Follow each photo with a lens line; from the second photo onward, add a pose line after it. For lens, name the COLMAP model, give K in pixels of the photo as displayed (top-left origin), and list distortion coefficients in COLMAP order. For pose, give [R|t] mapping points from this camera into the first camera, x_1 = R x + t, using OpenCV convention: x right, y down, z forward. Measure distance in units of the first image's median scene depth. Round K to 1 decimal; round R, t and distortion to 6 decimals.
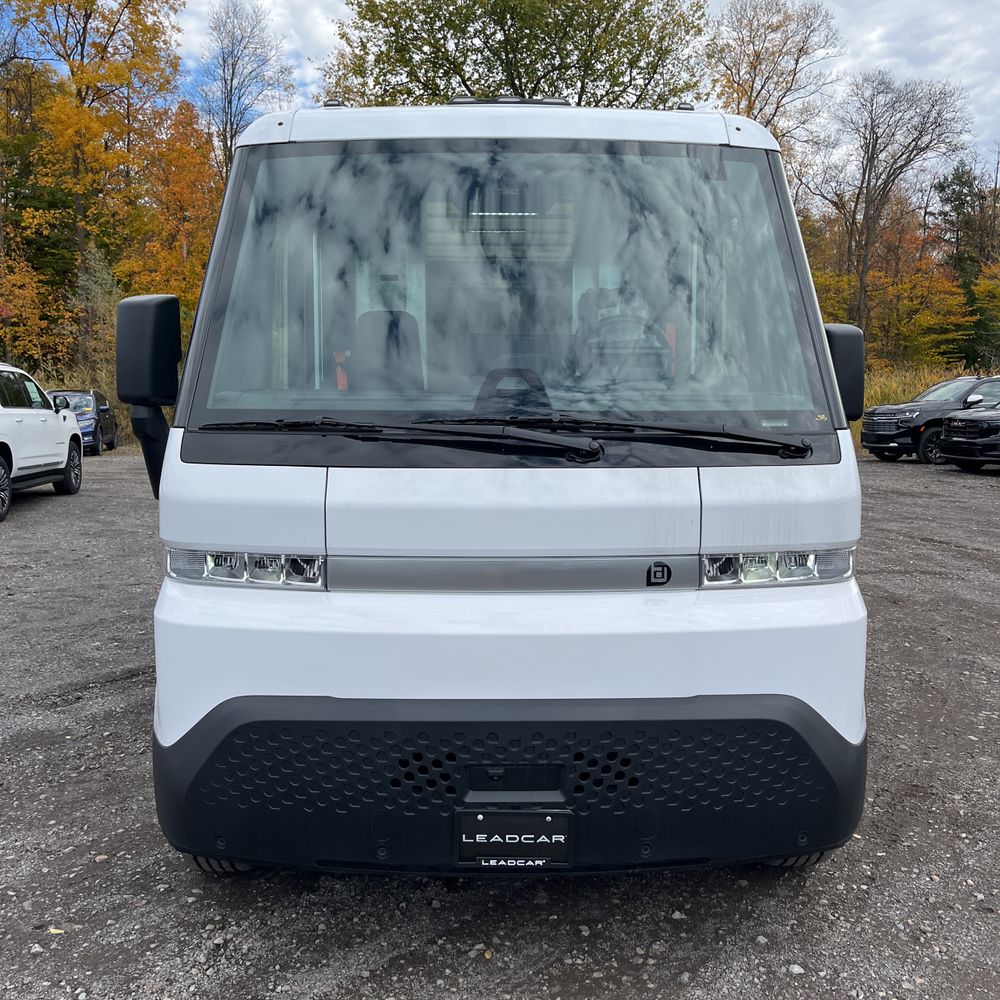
lens RADIAL K [[1011.2, 0, 513.9], [0, 1011.2, 512.8], [0, 0, 1]] dist [0.015163, 0.000000]
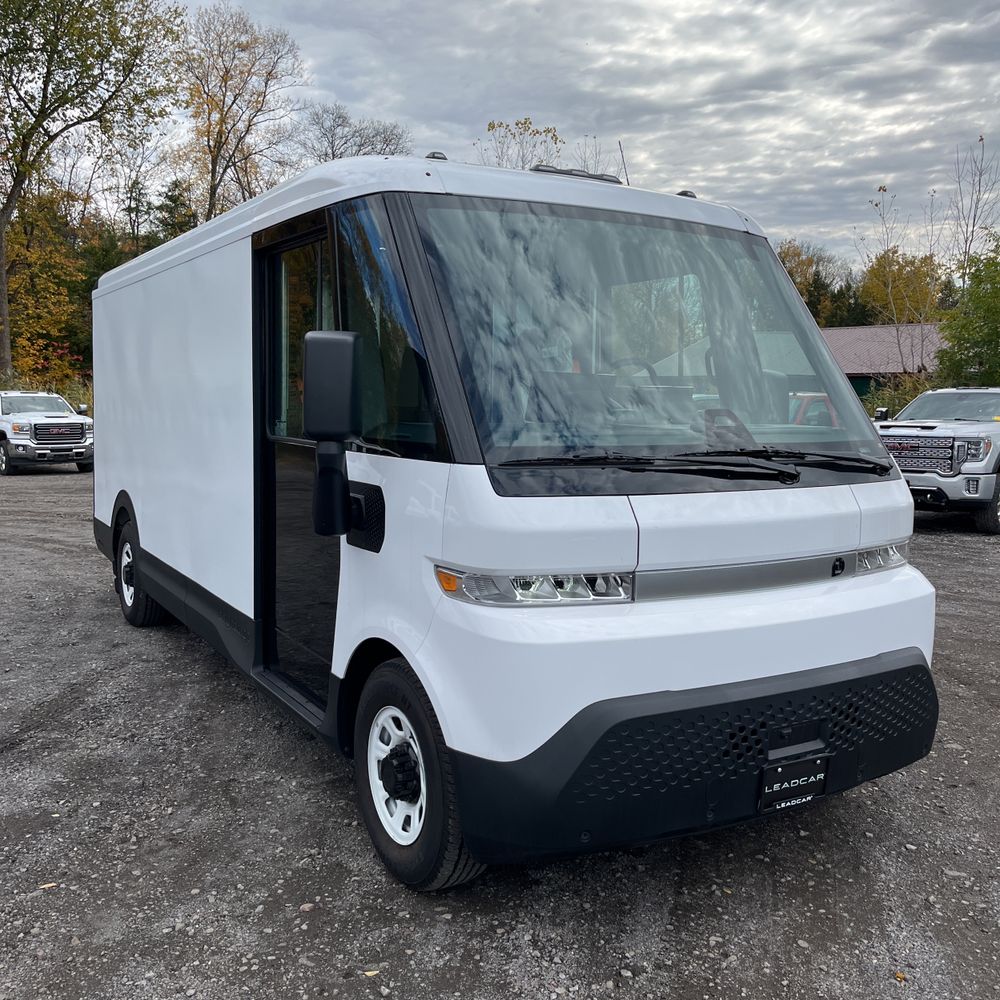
lens RADIAL K [[1011.2, 0, 502.1], [0, 1011.2, 501.2], [0, 0, 1]] dist [0.015163, 0.000000]
pose [[0.865923, -0.040801, 0.498511, -0.827623], [0.051381, 0.998651, -0.007514, -0.034684], [-0.497532, 0.032120, 0.866851, 0.064486]]
